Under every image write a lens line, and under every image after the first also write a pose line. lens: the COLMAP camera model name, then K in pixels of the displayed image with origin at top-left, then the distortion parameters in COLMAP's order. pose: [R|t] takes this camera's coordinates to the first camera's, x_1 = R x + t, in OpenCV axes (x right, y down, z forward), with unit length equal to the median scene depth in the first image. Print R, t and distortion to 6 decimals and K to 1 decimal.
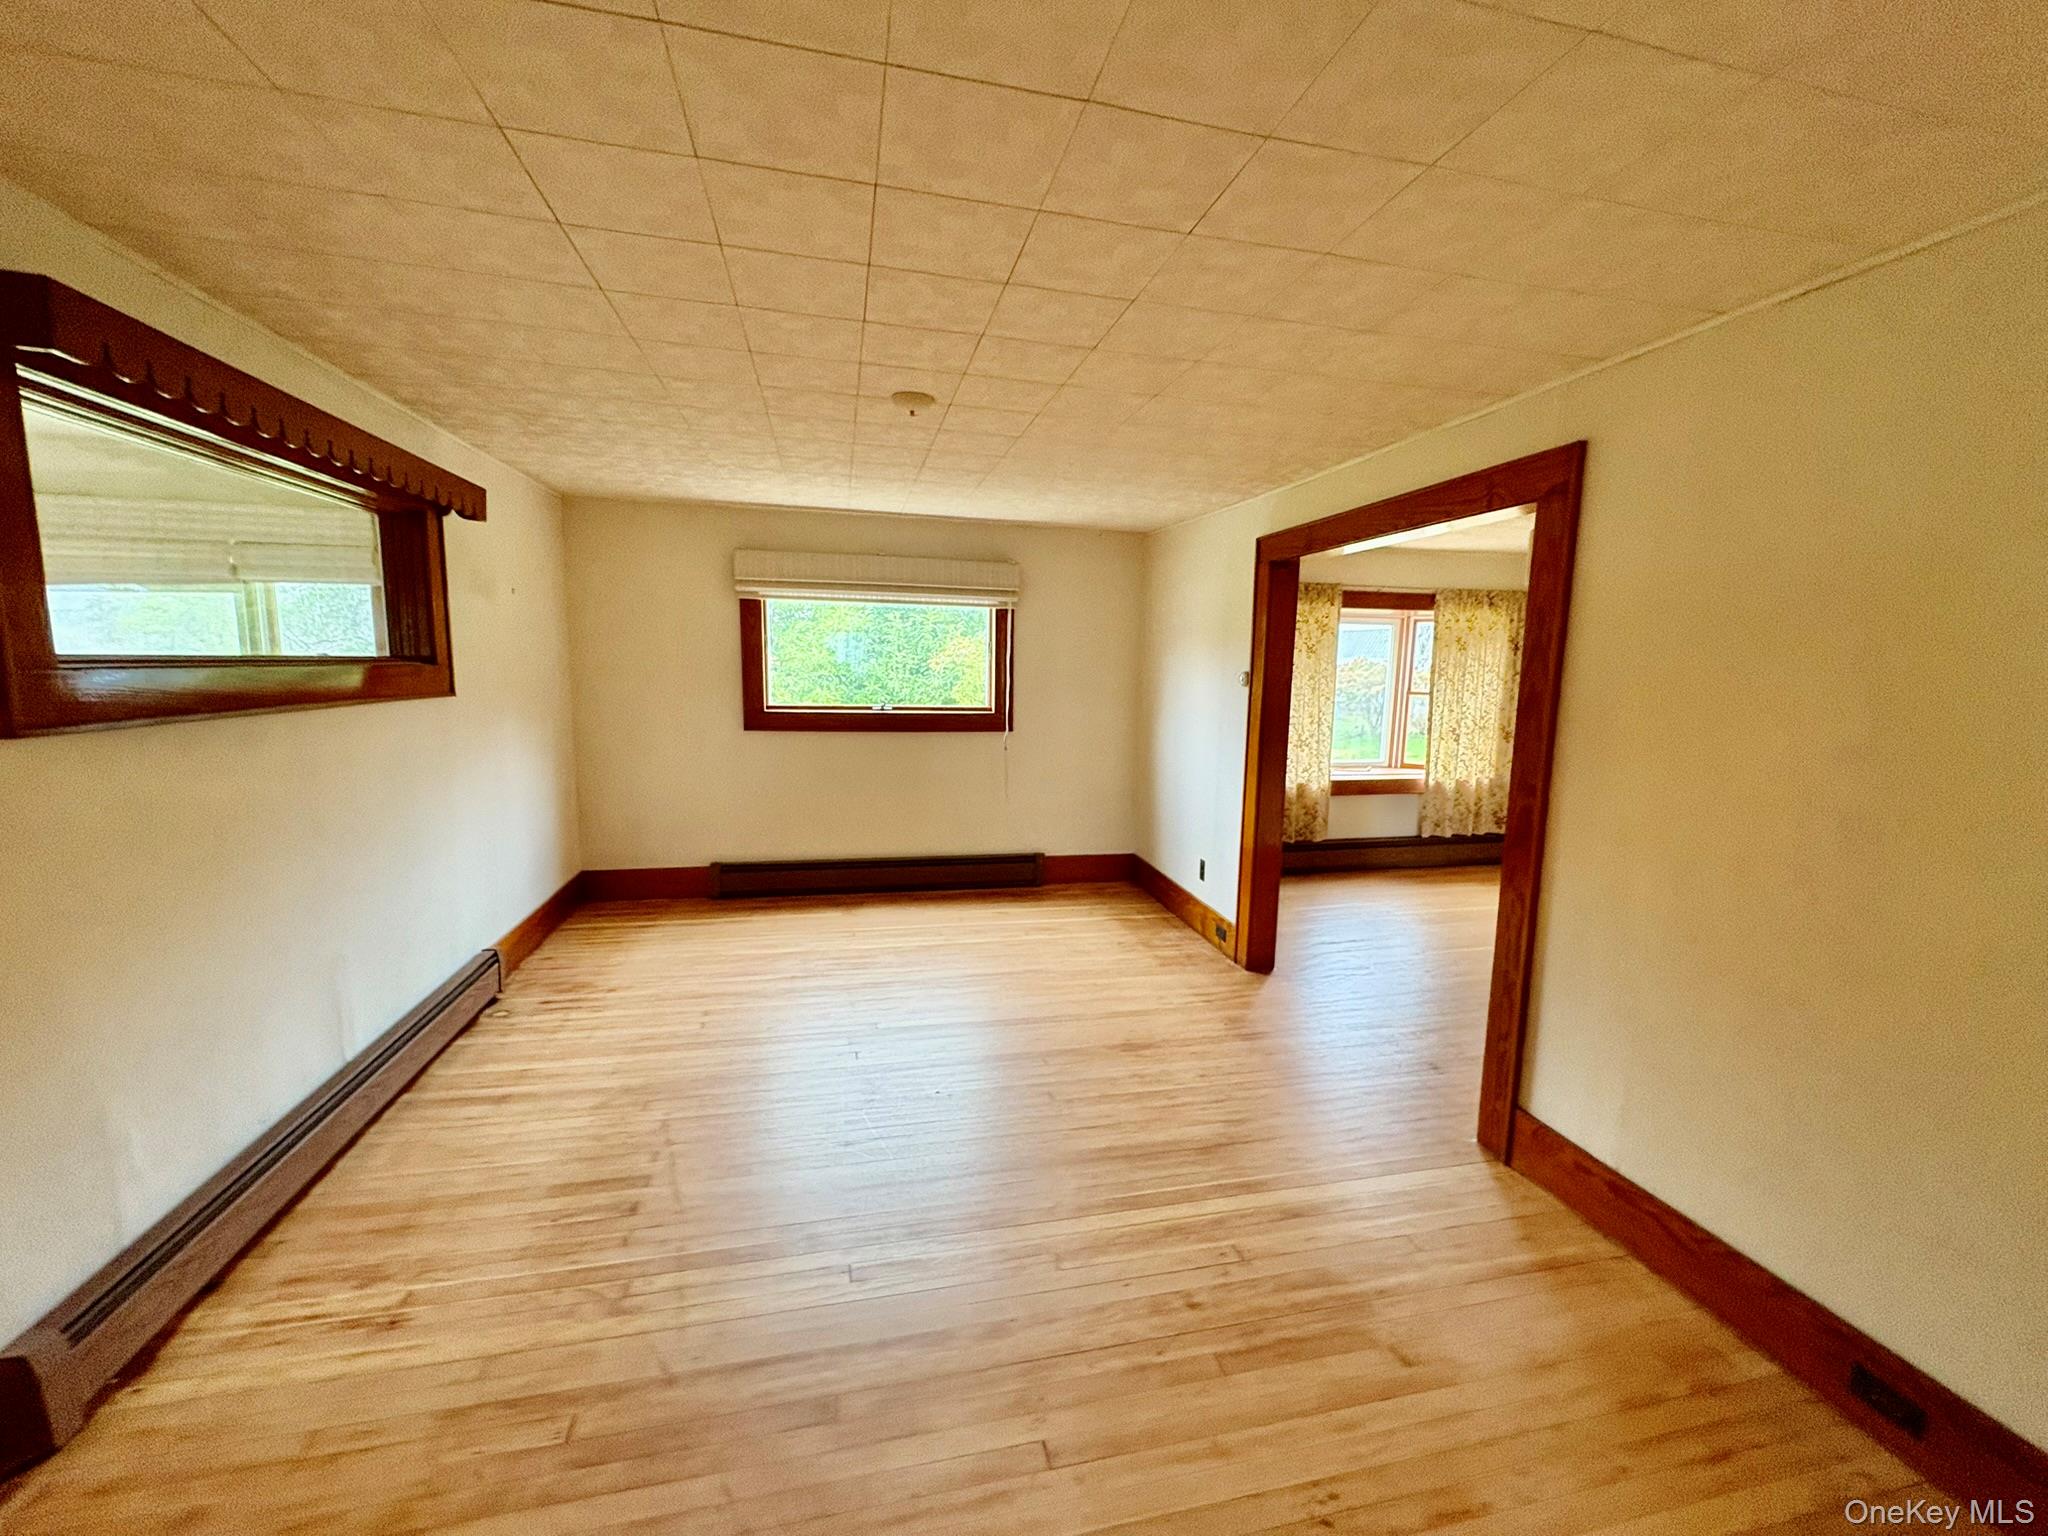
lens RADIAL K [[812.1, 0, 1020.5], [0, 812.1, 769.1], [0, 0, 1]] dist [-0.001464, 0.001436]
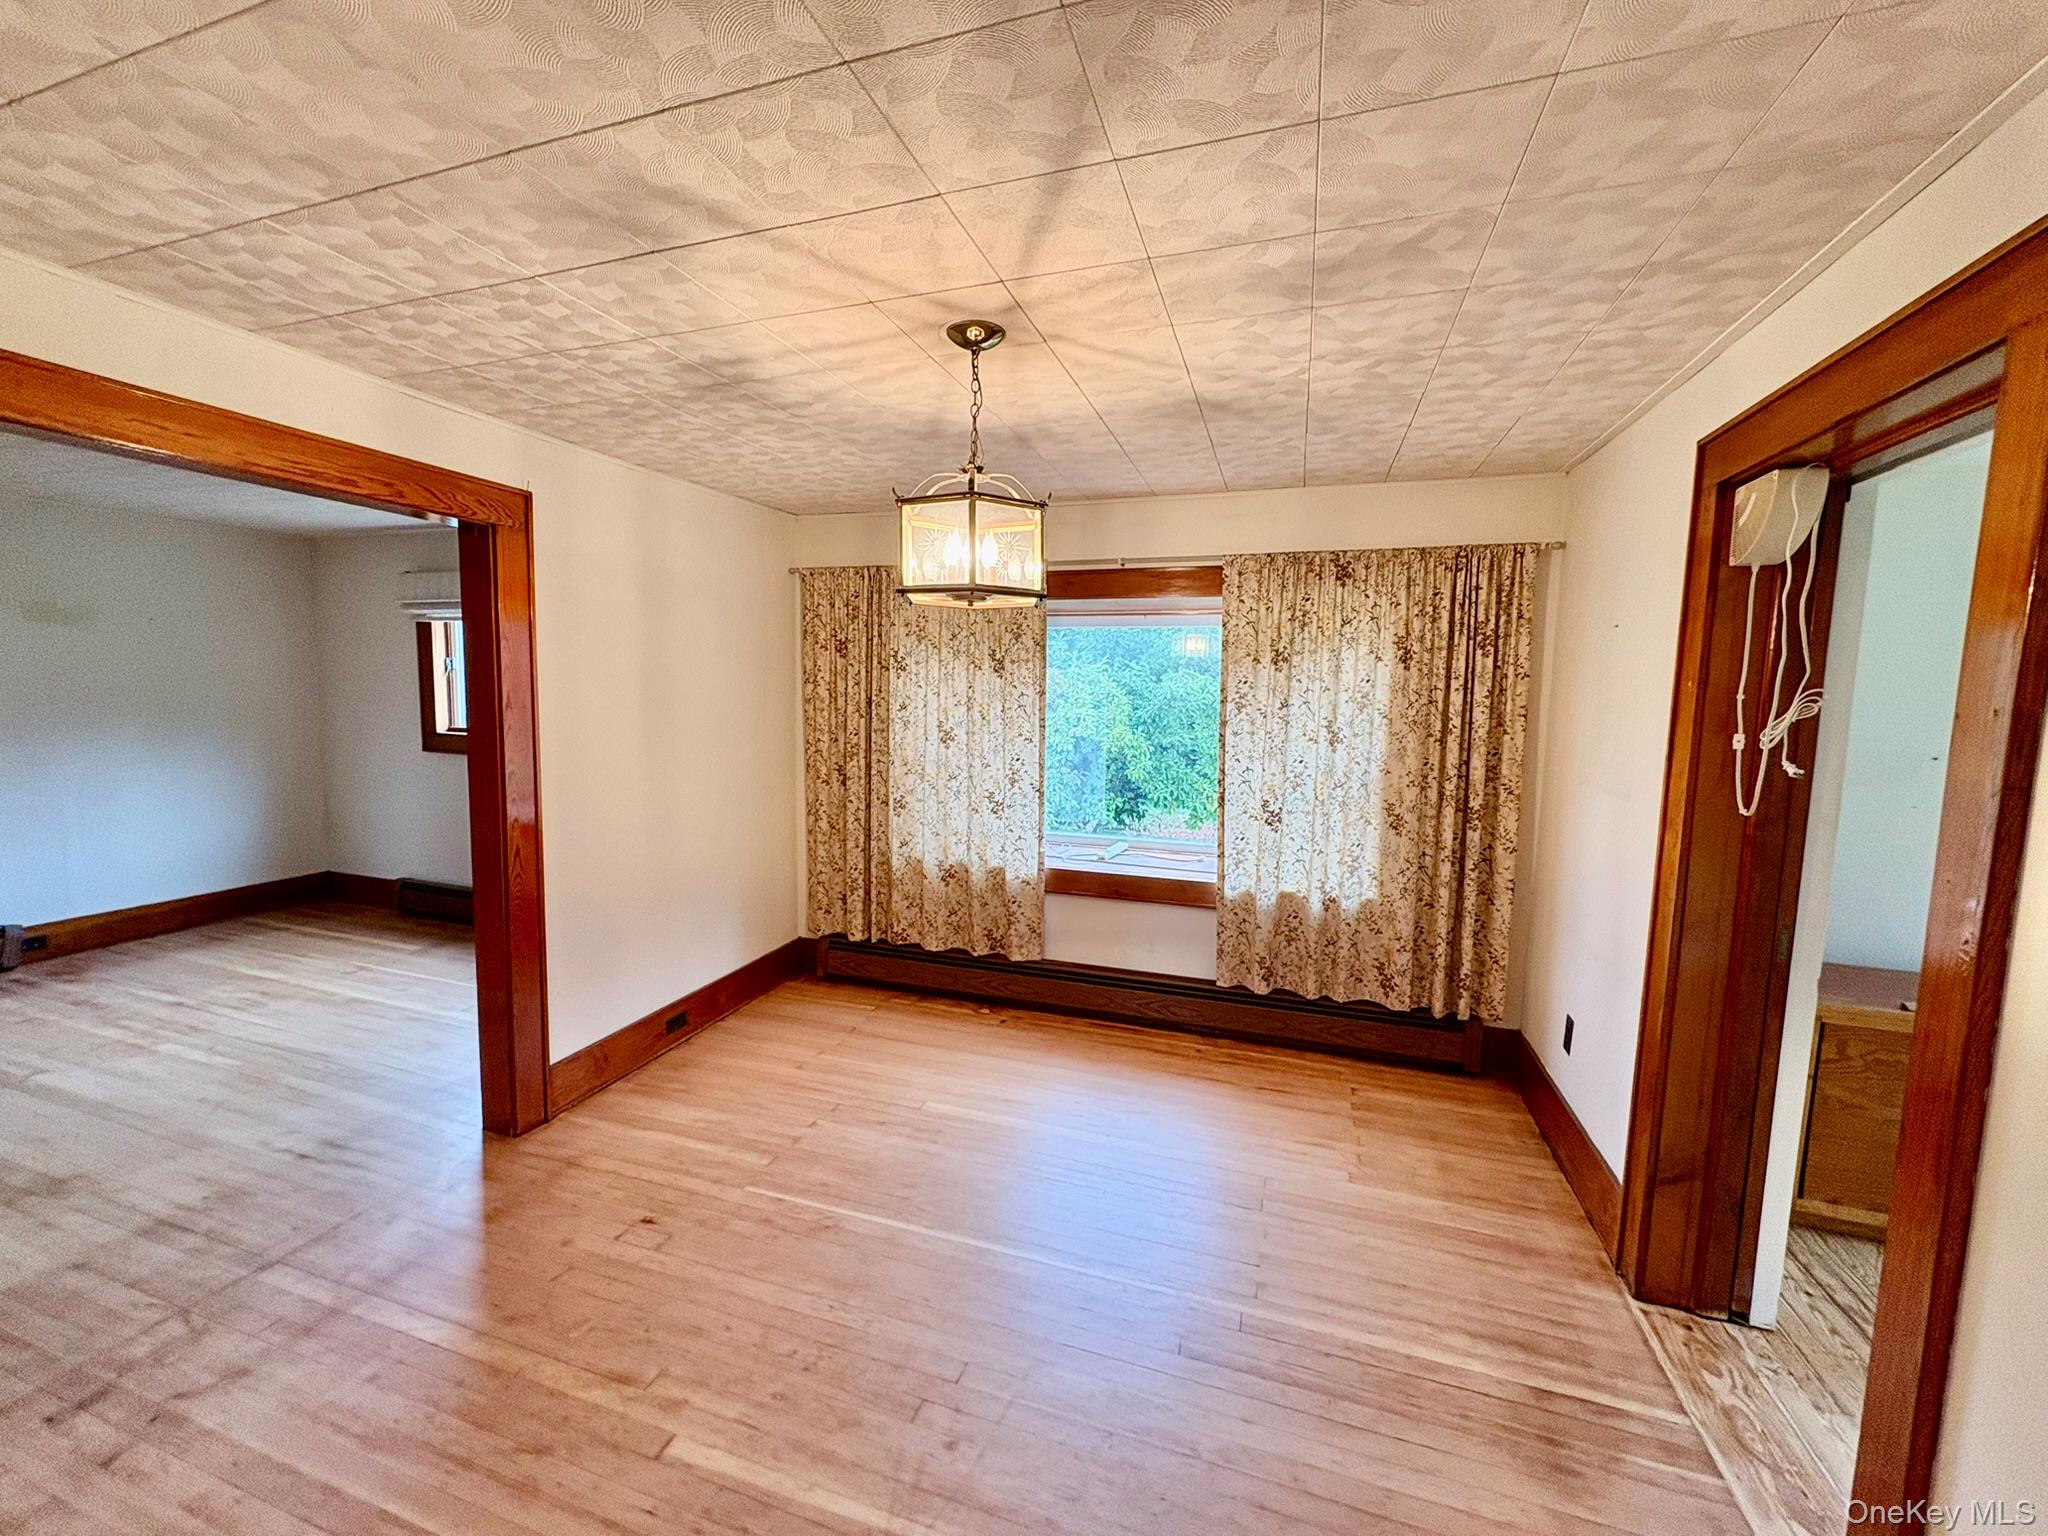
lens RADIAL K [[812.1, 0, 1020.3], [0, 812.1, 765.0], [0, 0, 1]] dist [-0.001464, 0.001436]
pose [[0.852608, 0.048558, -0.520291, 1.269349], [-0.073244, 0.996949, -0.026983, -0.088357], [0.517393, 0.061114, 0.853563, 0.804418]]
